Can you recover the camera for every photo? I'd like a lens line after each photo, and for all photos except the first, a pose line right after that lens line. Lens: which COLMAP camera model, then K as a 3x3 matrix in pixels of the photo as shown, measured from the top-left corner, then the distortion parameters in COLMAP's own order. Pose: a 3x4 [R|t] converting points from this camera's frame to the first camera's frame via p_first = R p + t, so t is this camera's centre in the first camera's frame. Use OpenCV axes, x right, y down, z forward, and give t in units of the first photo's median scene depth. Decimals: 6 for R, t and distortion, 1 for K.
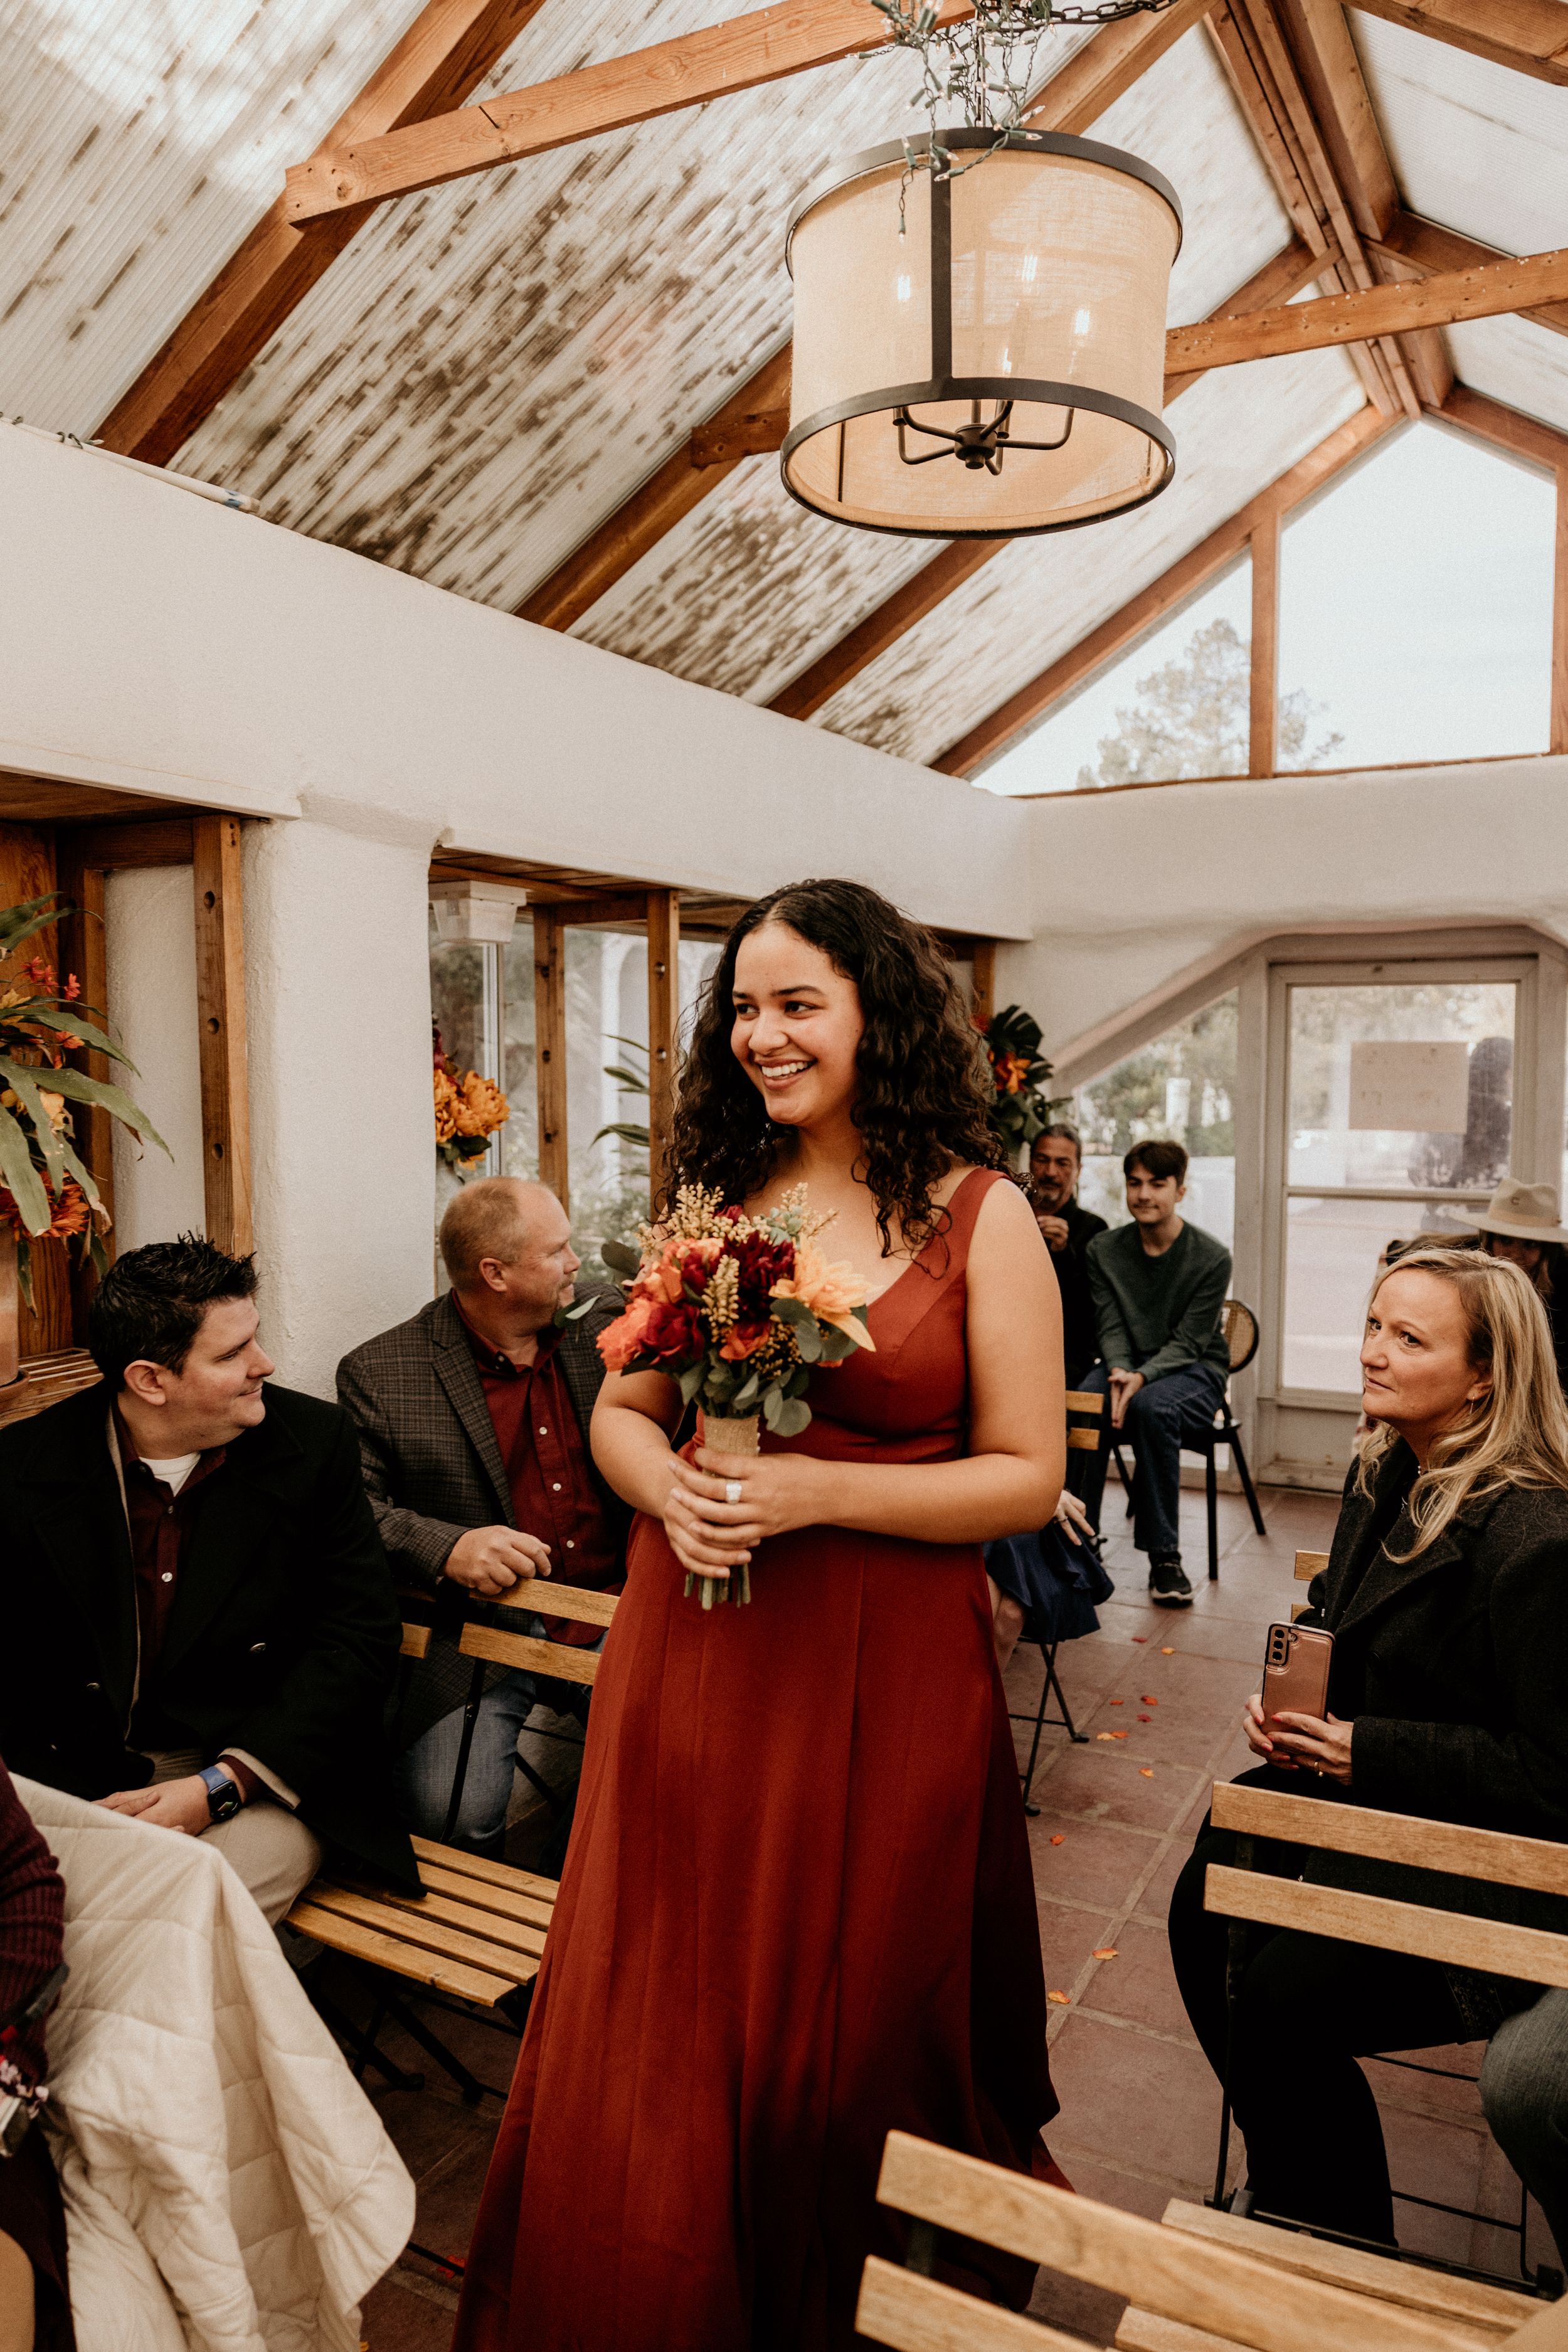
lens RADIAL K [[1664.9, 0, 784.0], [0, 1664.9, 1176.0], [0, 0, 1]] dist [-0.032716, 0.033516]
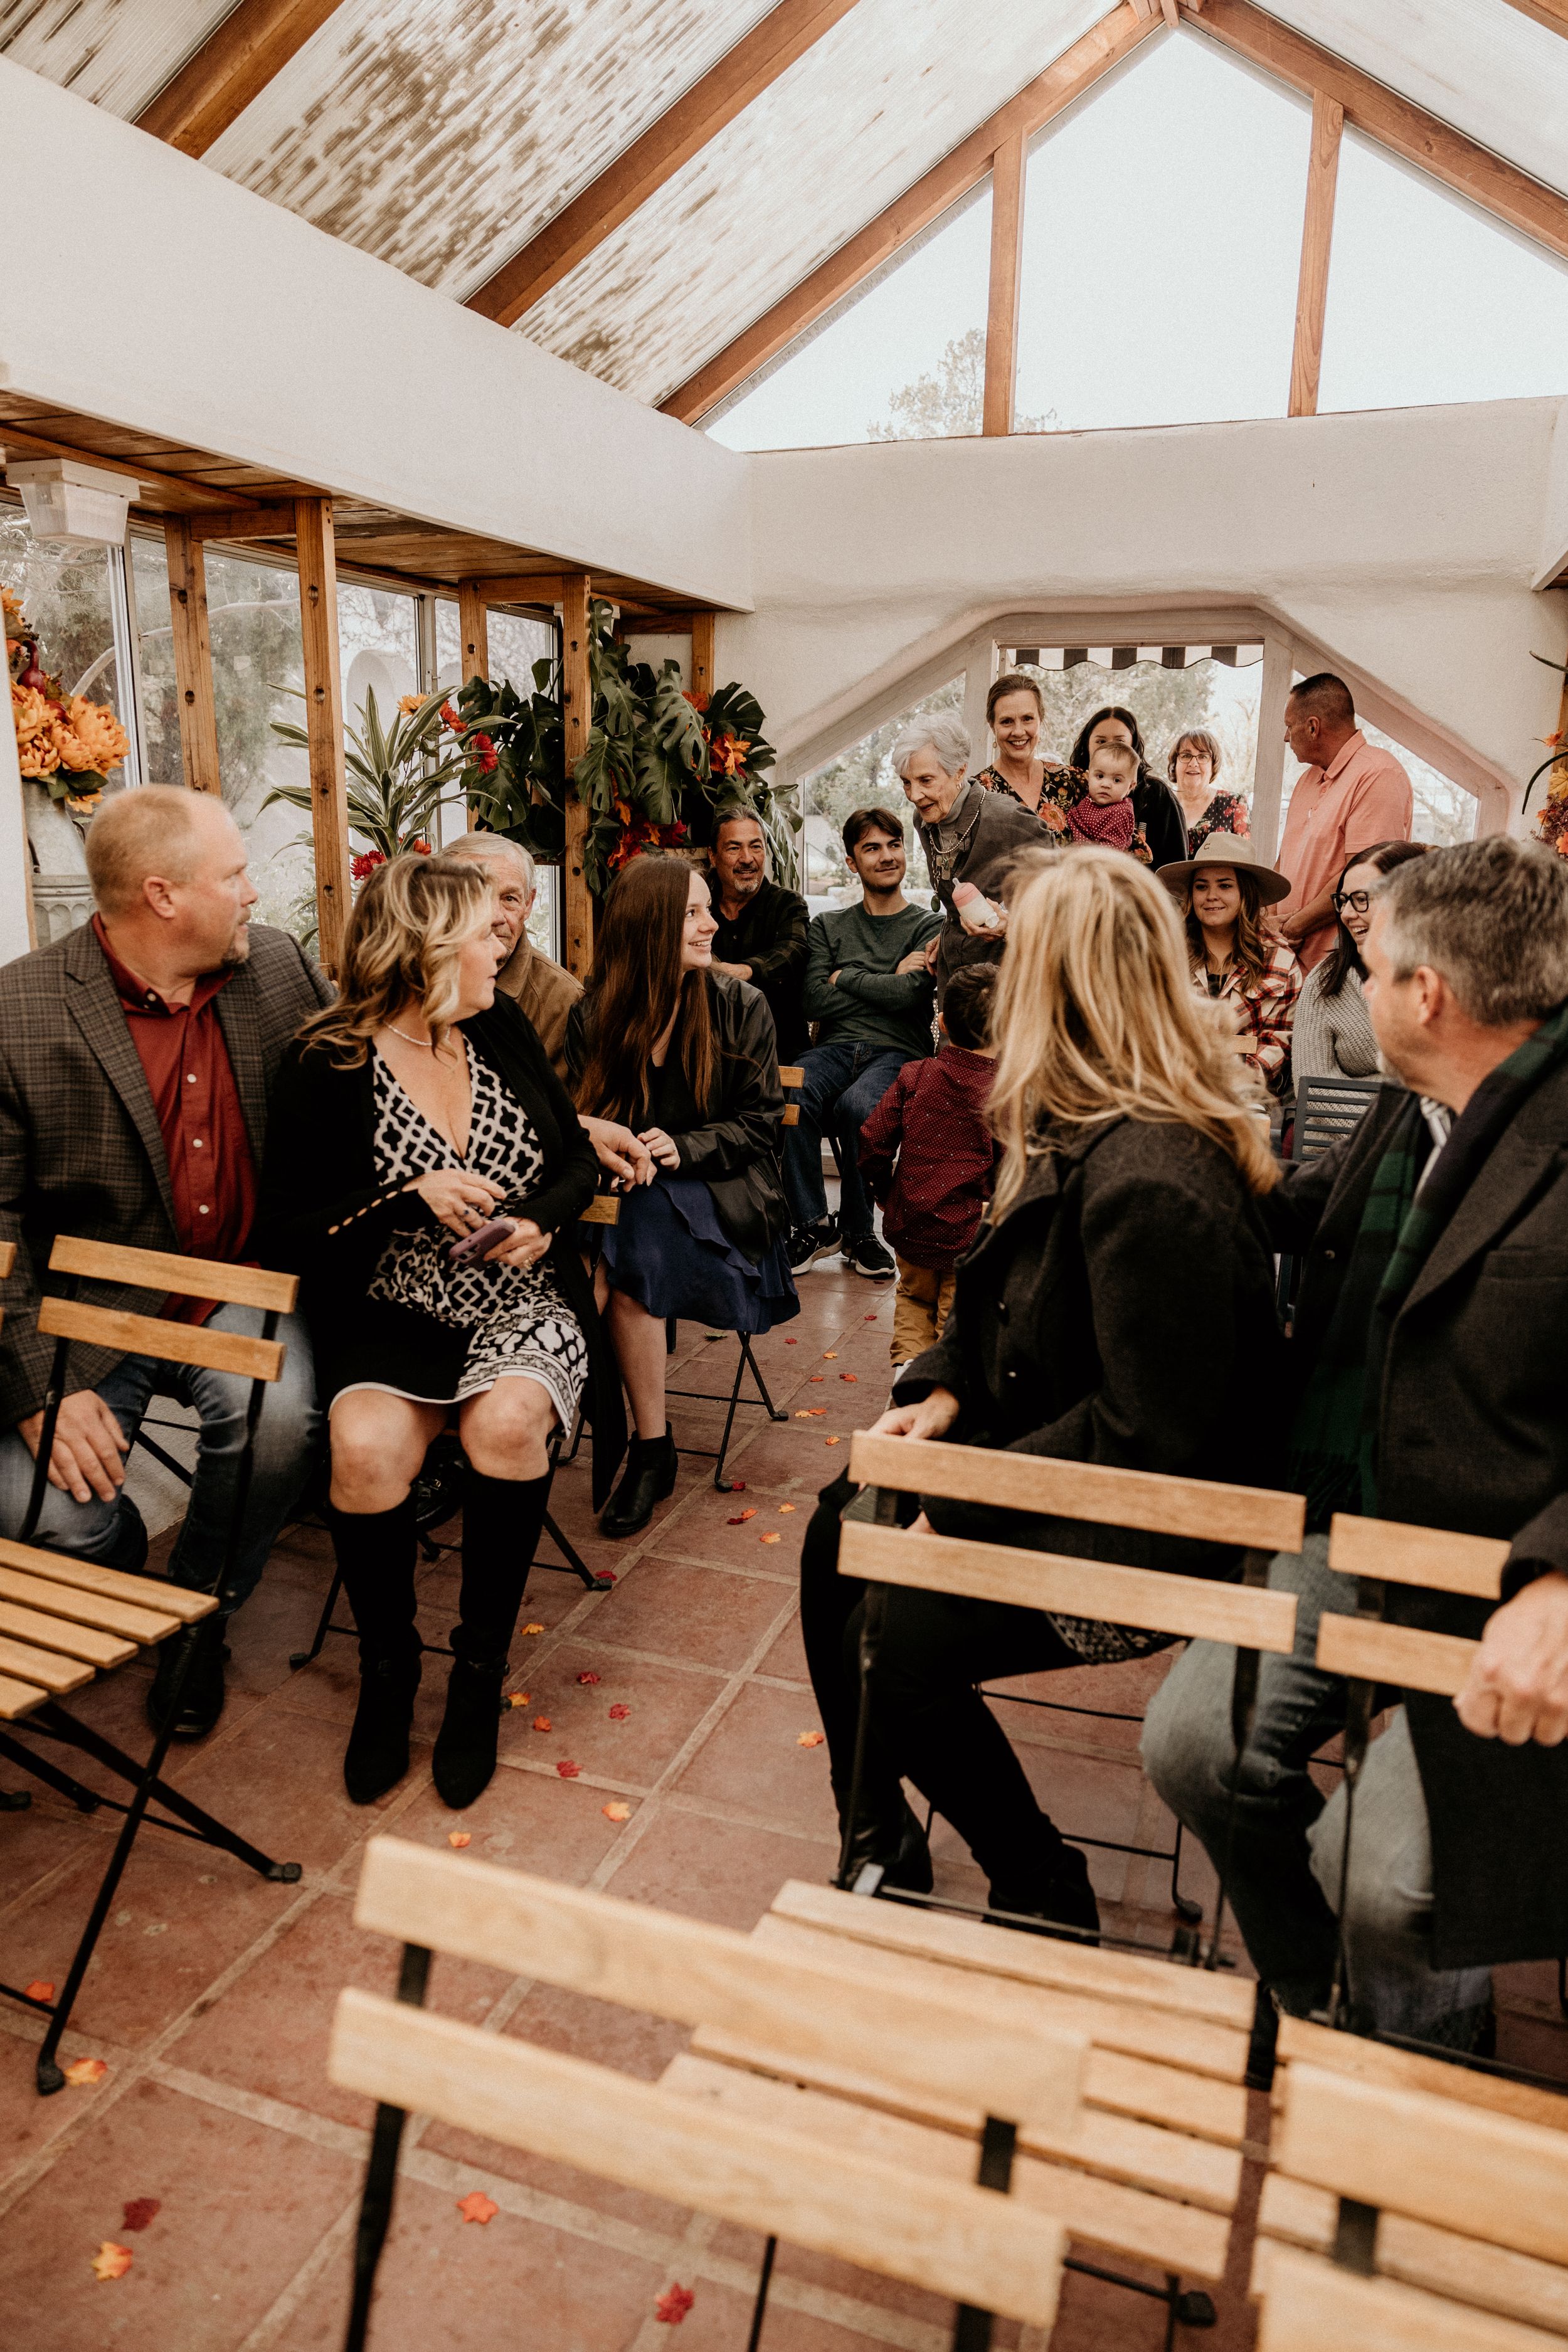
lens RADIAL K [[1518.1, 0, 793.1], [0, 1518.1, 1208.3], [0, 0, 1]] dist [-0.004086, 0.000863]
pose [[0.990455, -0.016620, 0.136834, 0.055299], [-0.007101, 0.985234, 0.171067, 0.051385], [-0.137656, -0.170406, 0.975711, 0.112600]]
